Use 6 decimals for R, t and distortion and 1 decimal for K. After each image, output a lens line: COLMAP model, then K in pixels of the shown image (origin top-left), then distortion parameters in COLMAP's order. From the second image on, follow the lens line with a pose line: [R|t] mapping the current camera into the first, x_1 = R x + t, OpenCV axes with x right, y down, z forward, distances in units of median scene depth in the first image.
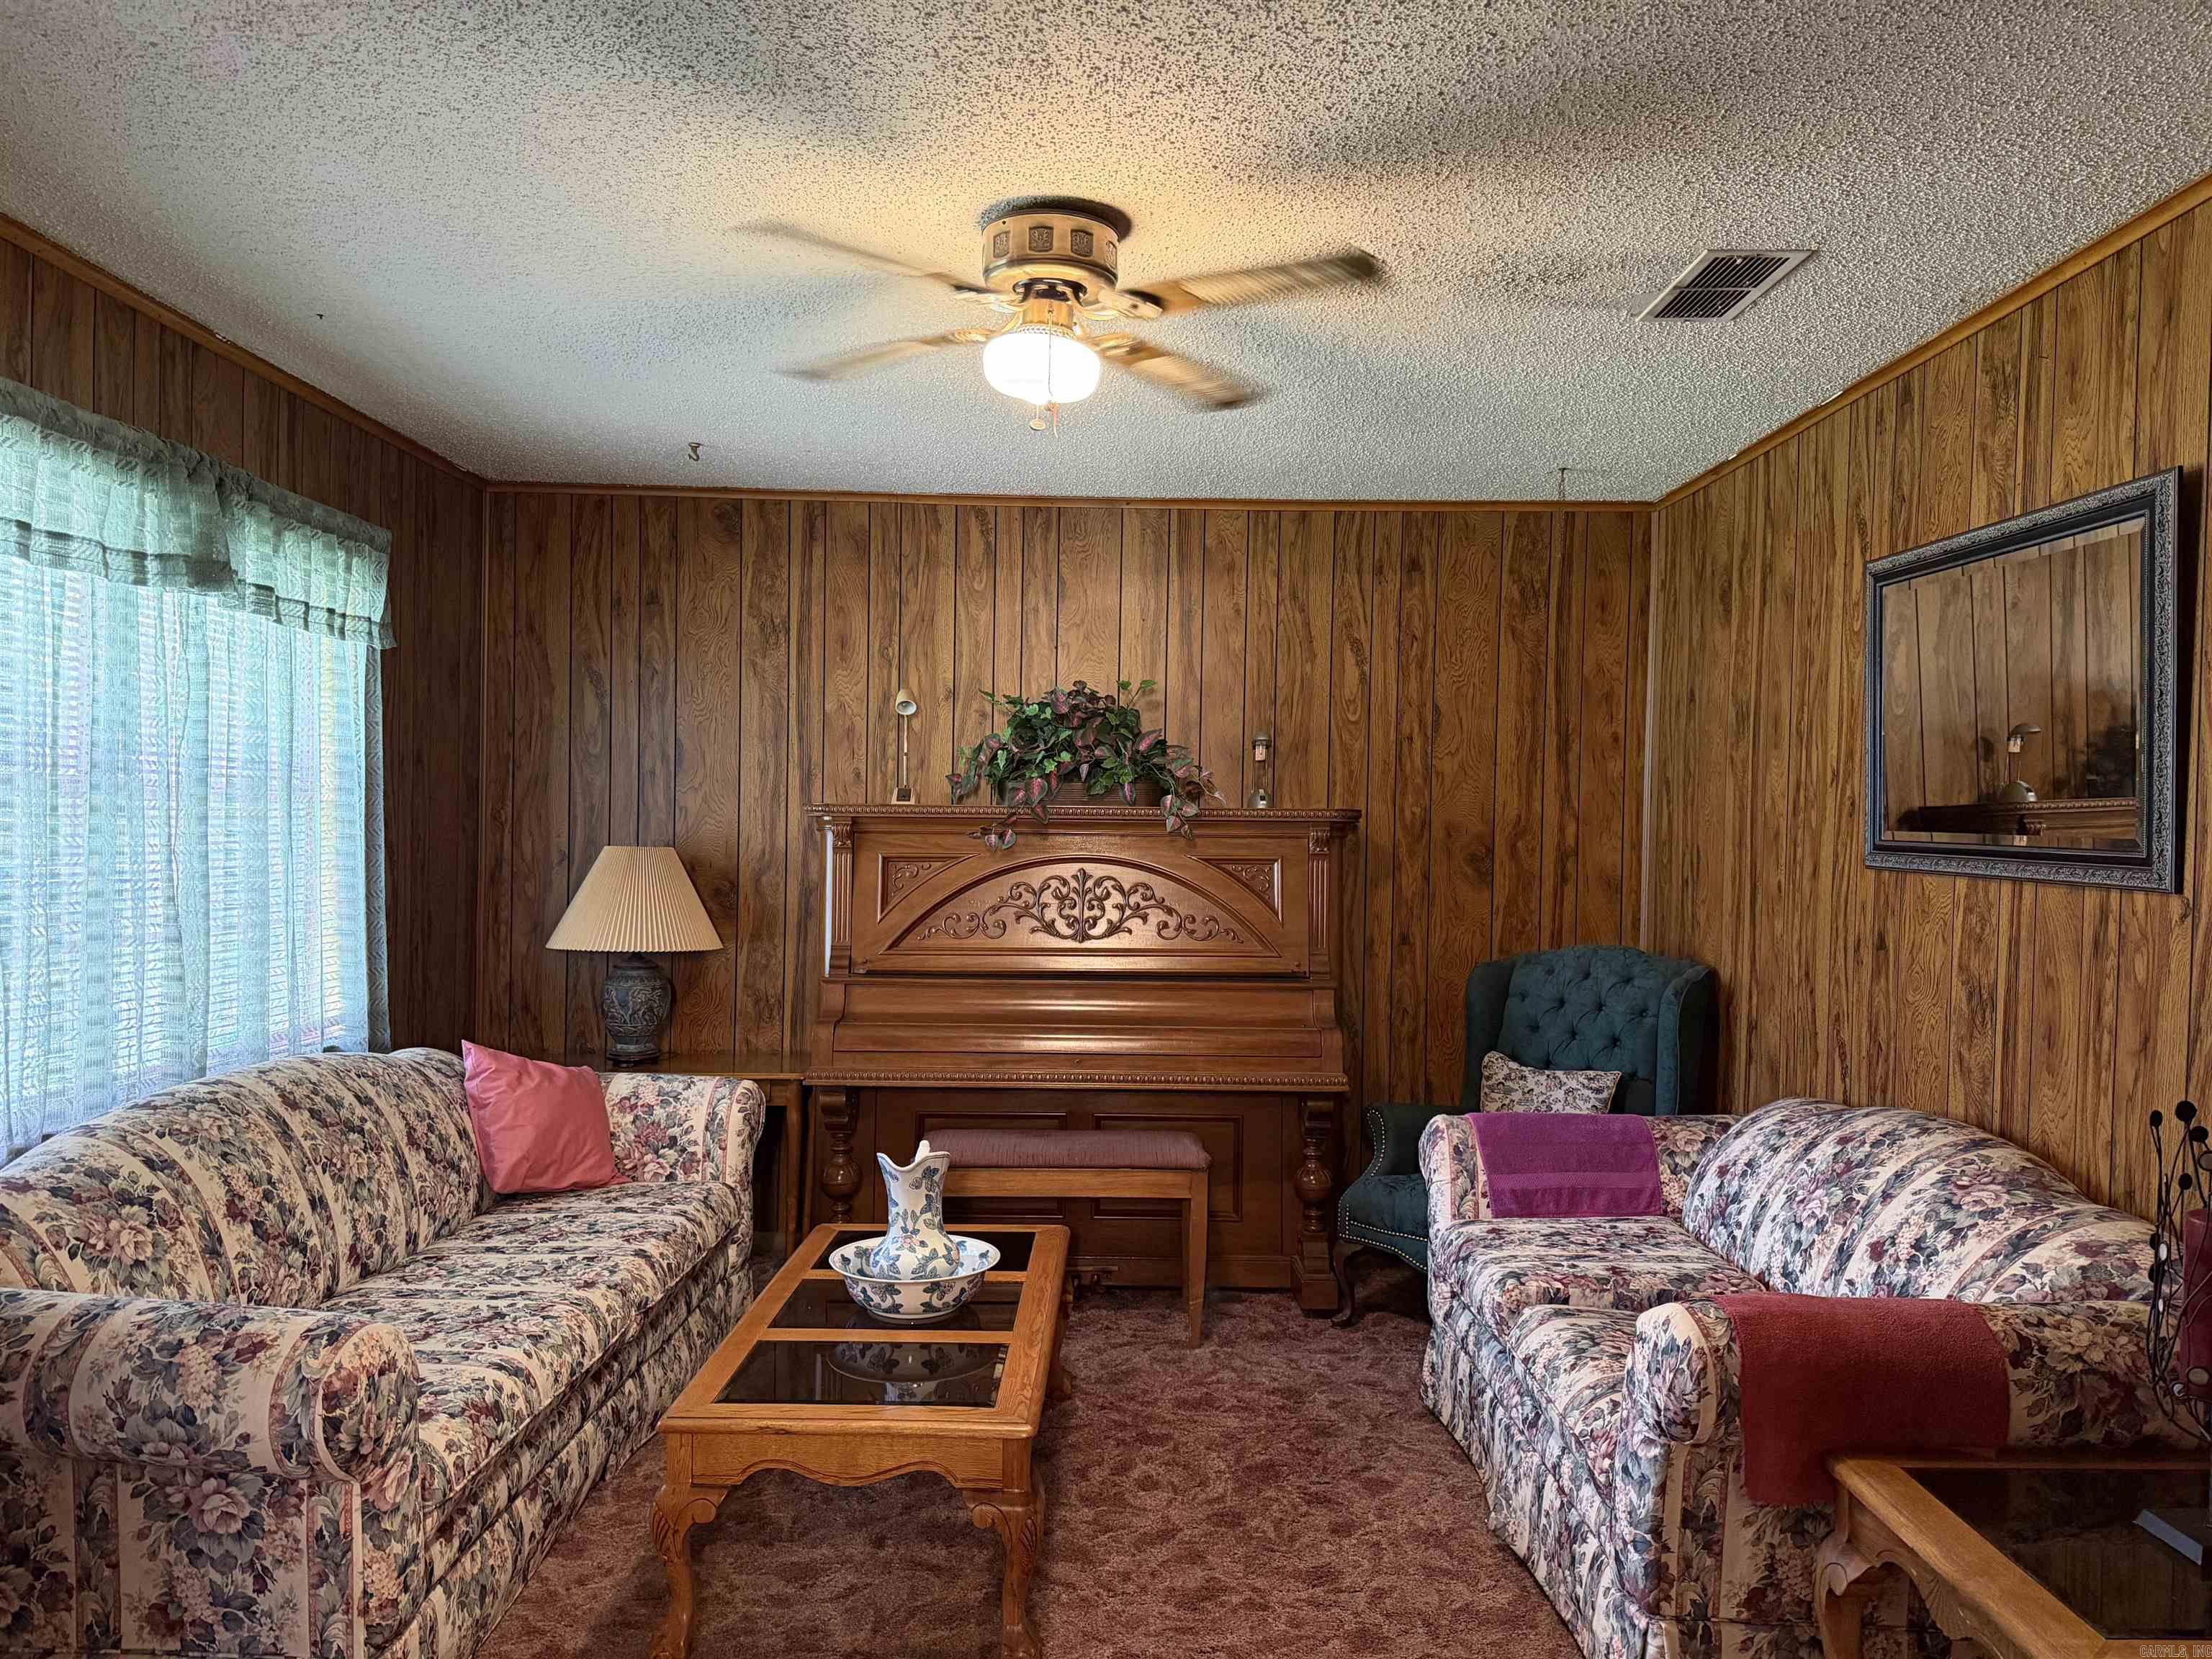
lens RADIAL K [[1540.6, 0, 1084.6], [0, 1540.6, 845.2], [0, 0, 1]] dist [0.076590, -0.092932]
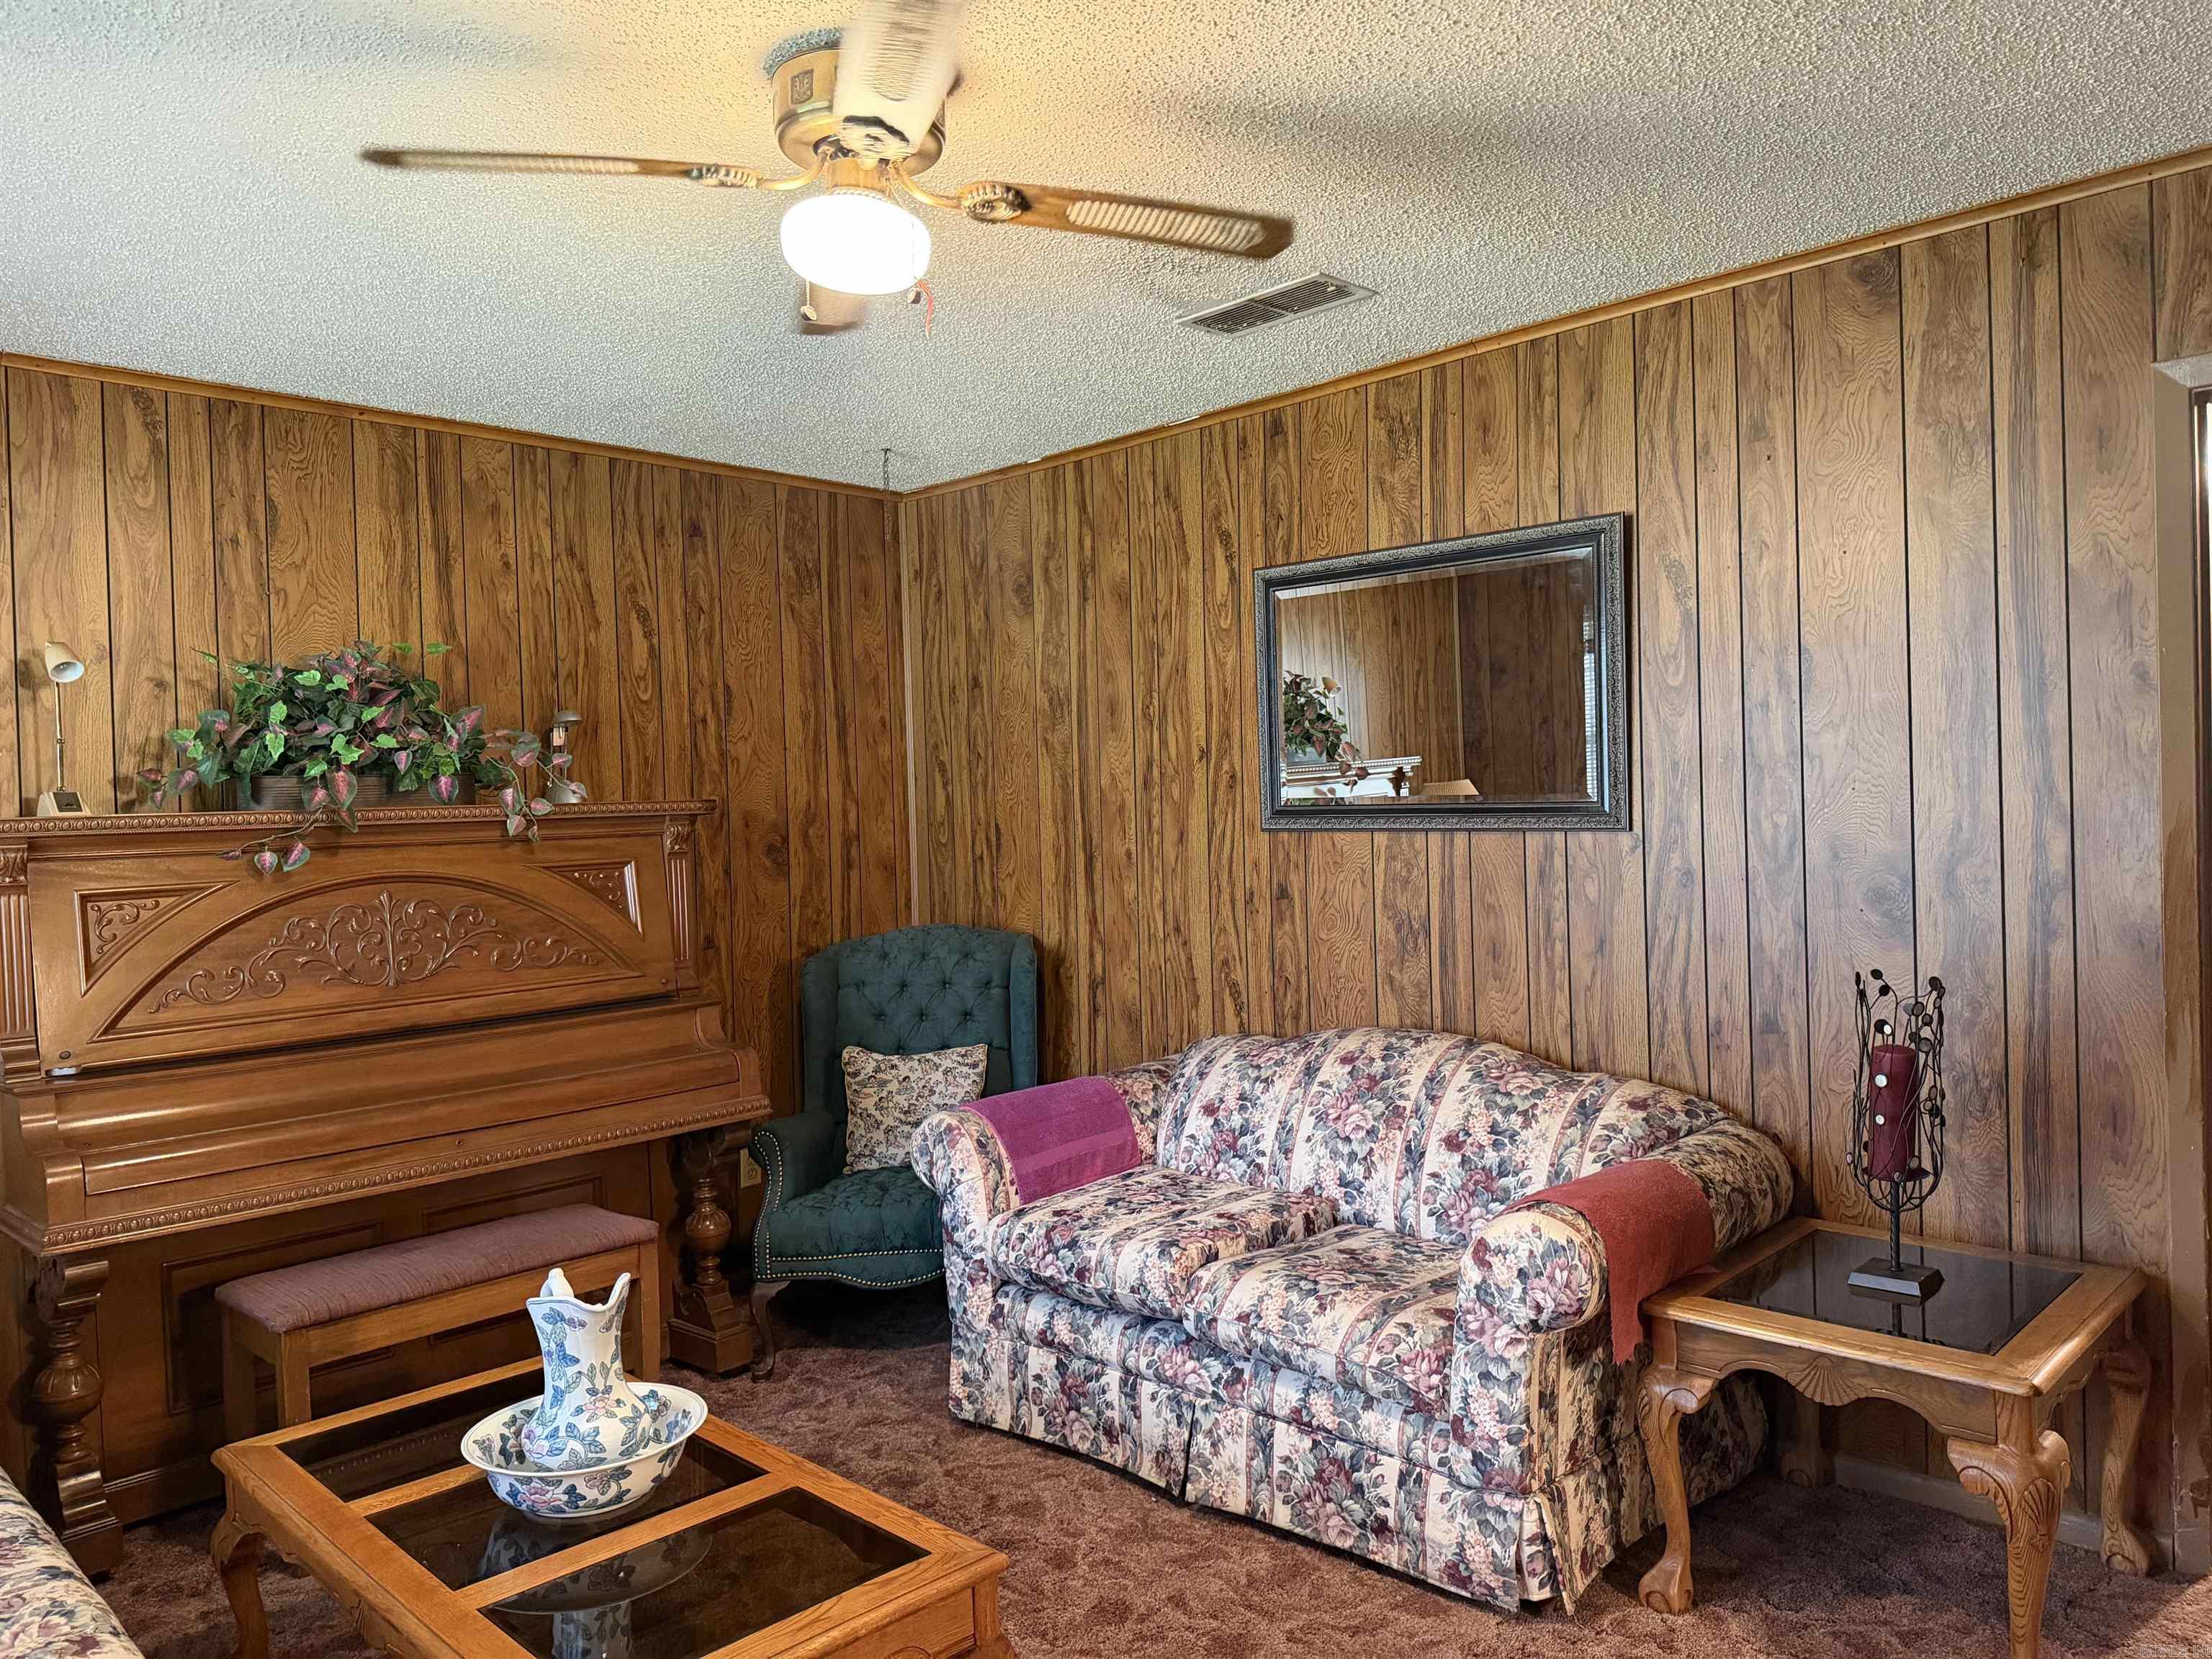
lens RADIAL K [[1540.6, 0, 1117.9], [0, 1540.6, 830.6], [0, 0, 1]] dist [0.076590, -0.092932]
pose [[0.691514, -0.047366, 0.720809, -0.380264], [0.051916, 0.998526, 0.015810, -0.008718], [-0.720495, 0.026489, 0.692954, 0.262367]]
